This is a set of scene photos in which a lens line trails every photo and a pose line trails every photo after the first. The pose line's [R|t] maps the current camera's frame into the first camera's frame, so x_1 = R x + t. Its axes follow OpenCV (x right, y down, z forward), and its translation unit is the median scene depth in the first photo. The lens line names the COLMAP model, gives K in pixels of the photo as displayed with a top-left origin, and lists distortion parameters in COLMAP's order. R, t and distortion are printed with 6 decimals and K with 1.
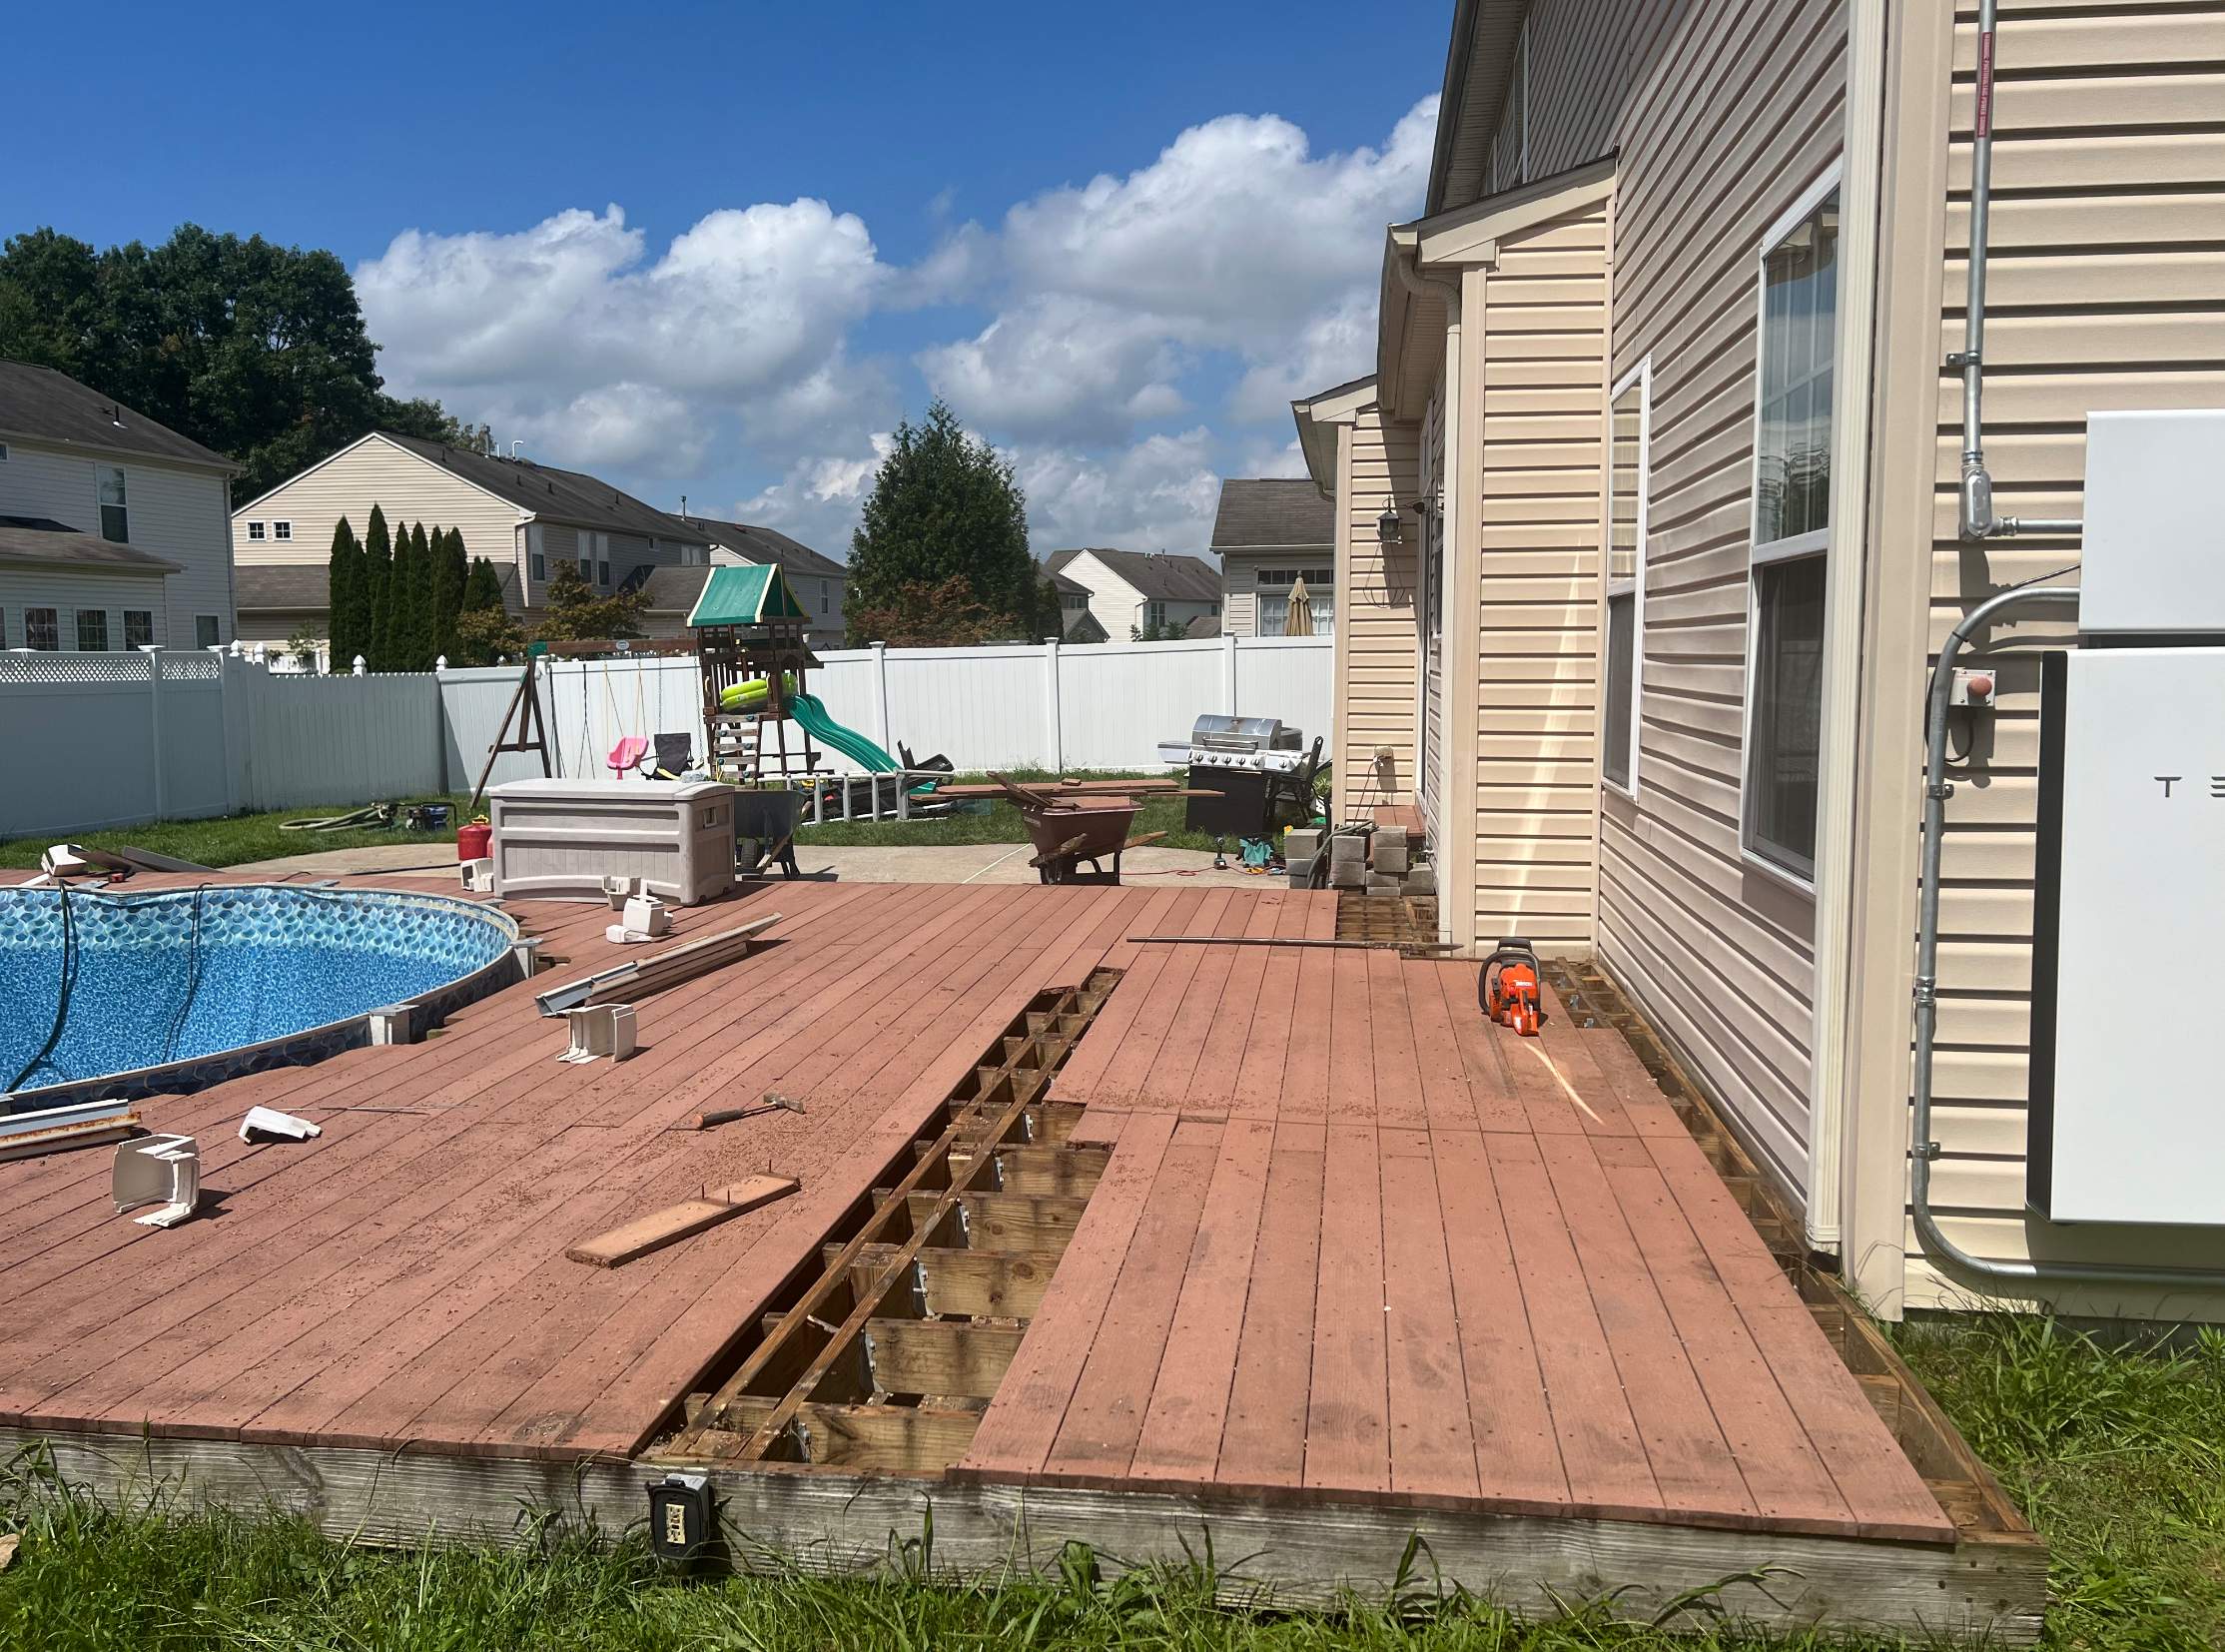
lens RADIAL K [[1705.9, 0, 1159.5], [0, 1705.9, 831.0], [0, 0, 1]] dist [-0.000351, -0.012237]
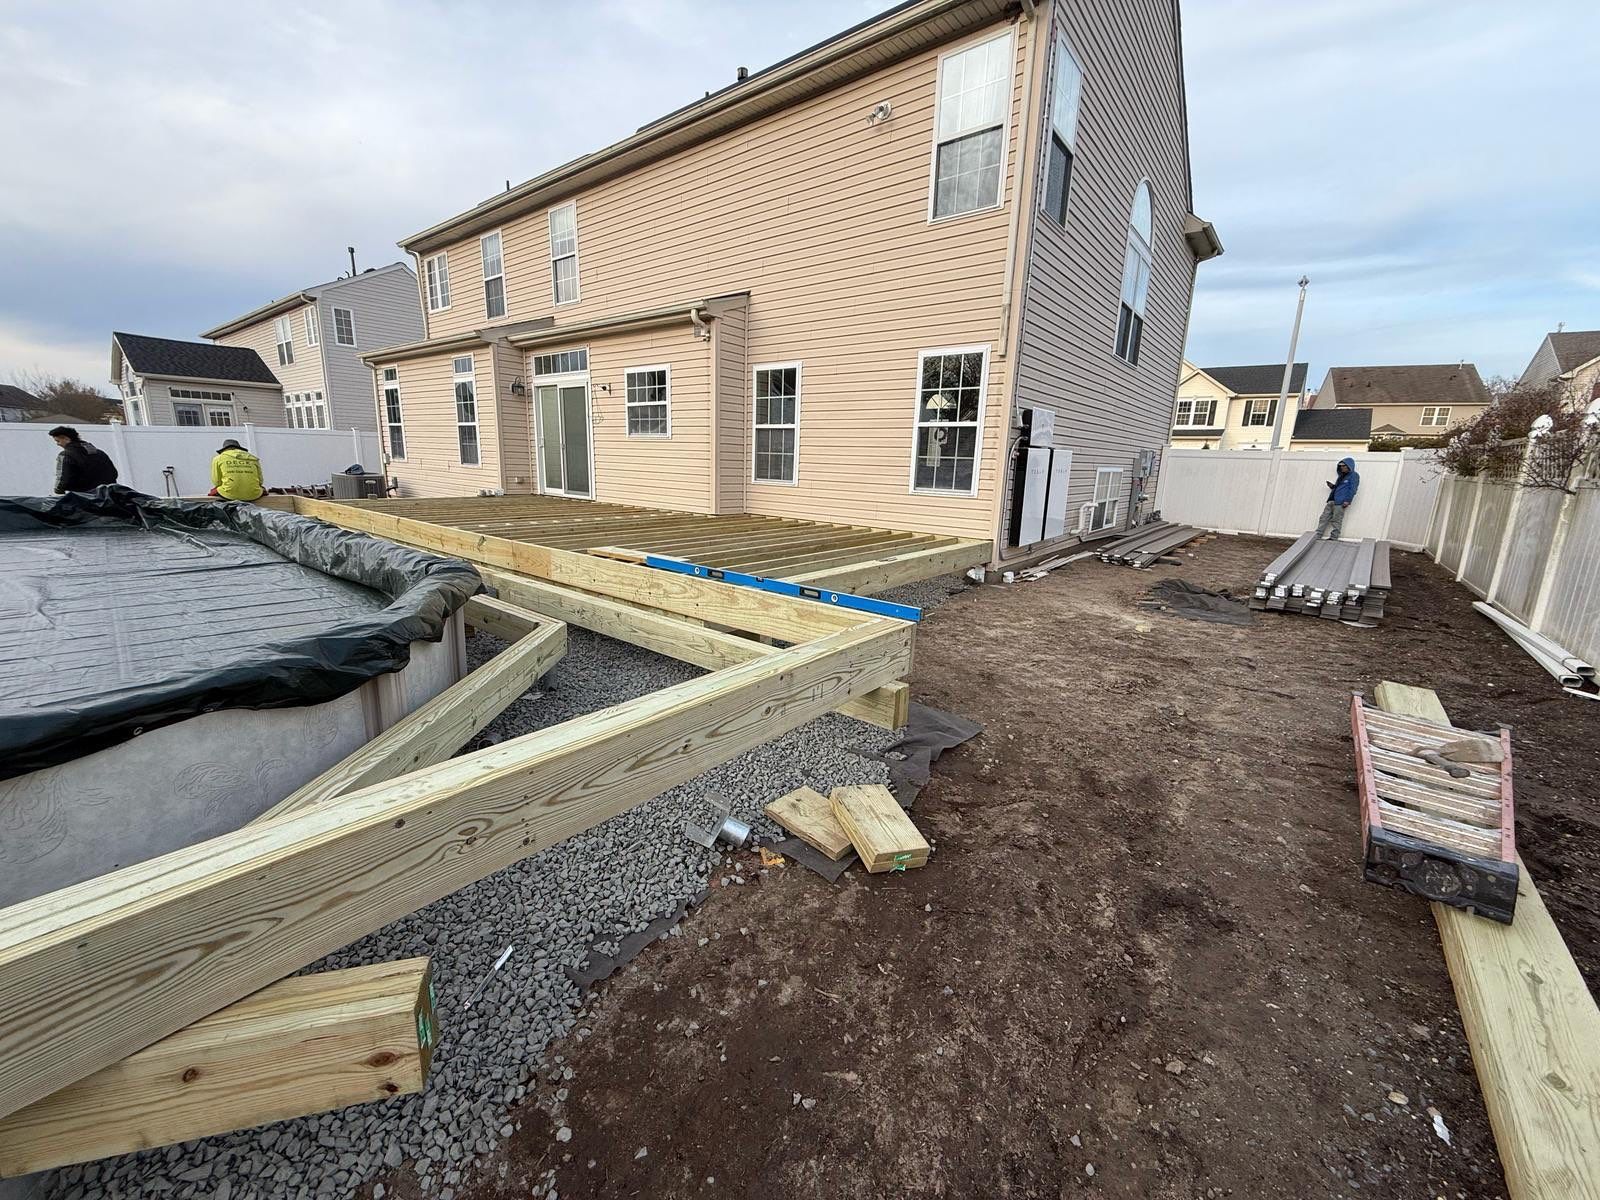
lens RADIAL K [[636.3, 0, 796.0], [0, 636.3, 597.1], [0, 0, 1]] dist [-0.000303, 0.000185]
pose [[0.532810, -0.167538, 0.829484, -0.157500], [0.060617, 0.985244, 0.160061, 0.000106], [-0.844061, -0.035001, 0.535104, 0.042625]]
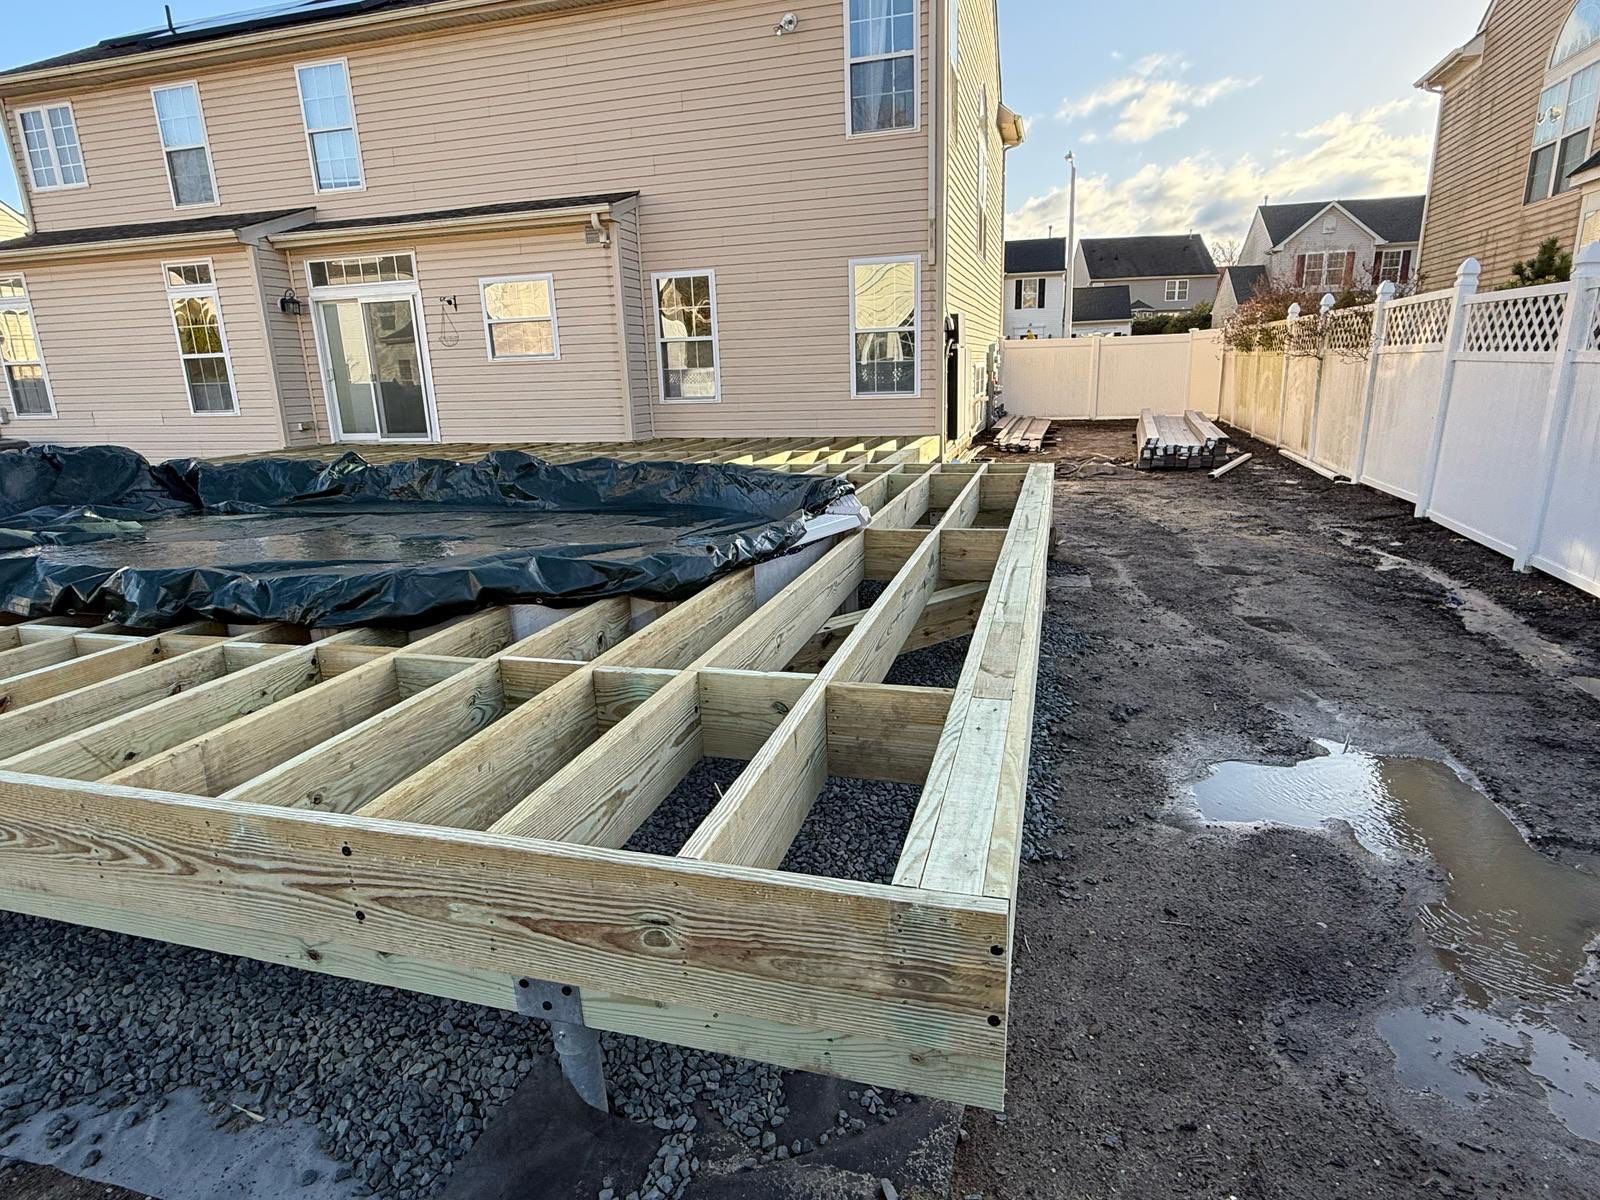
lens RADIAL K [[896.0, 0, 815.6], [0, 896.0, 593.3], [0, 0, 1]] dist [-0.003298, 0.002423]
pose [[0.154737, -0.248218, 0.956266, -0.266173], [0.137003, 0.963963, 0.228047, -0.004999], [-0.978410, 0.095724, 0.183167, 0.087518]]
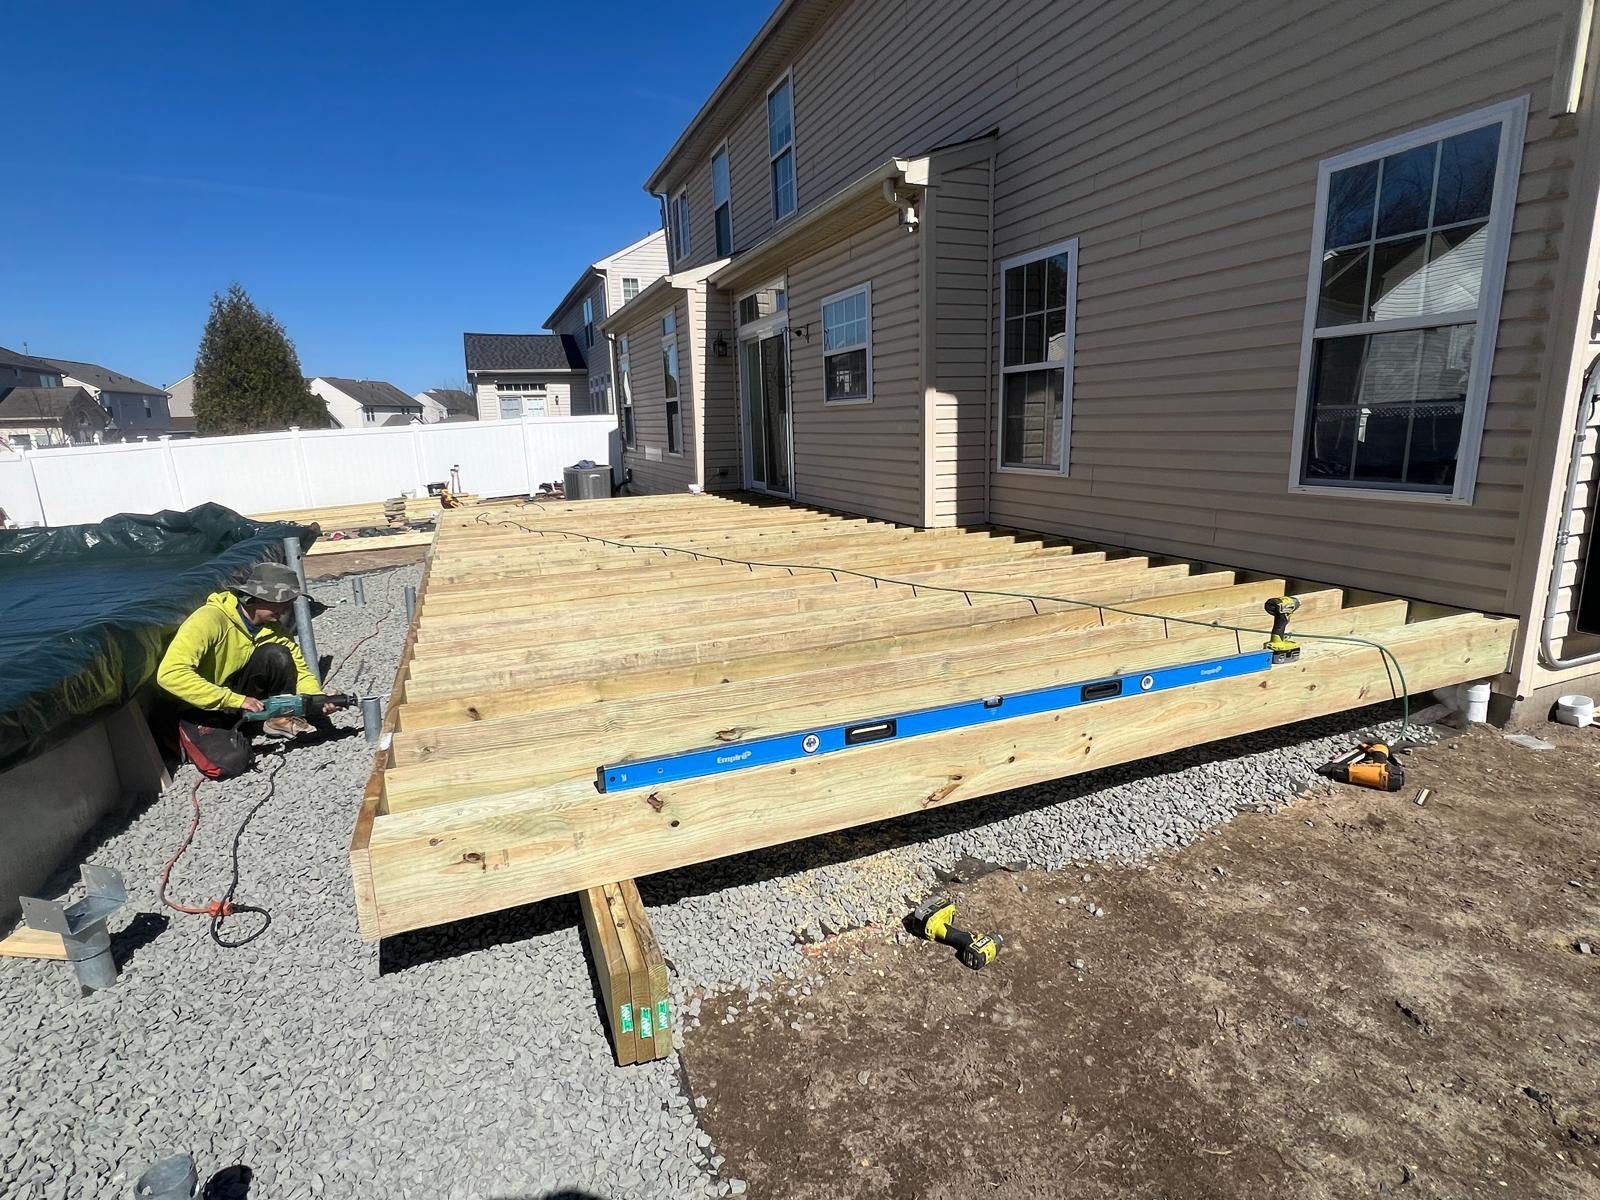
lens RADIAL K [[806.4, 0, 797.9], [0, 806.4, 596.9], [0, 0, 1]] dist [0.000751, -0.002269]
pose [[0.875170, -0.131426, 0.465623, -0.077317], [0.083720, 0.989017, 0.121802, -0.003018], [-0.476518, -0.067616, 0.876561, 0.054362]]
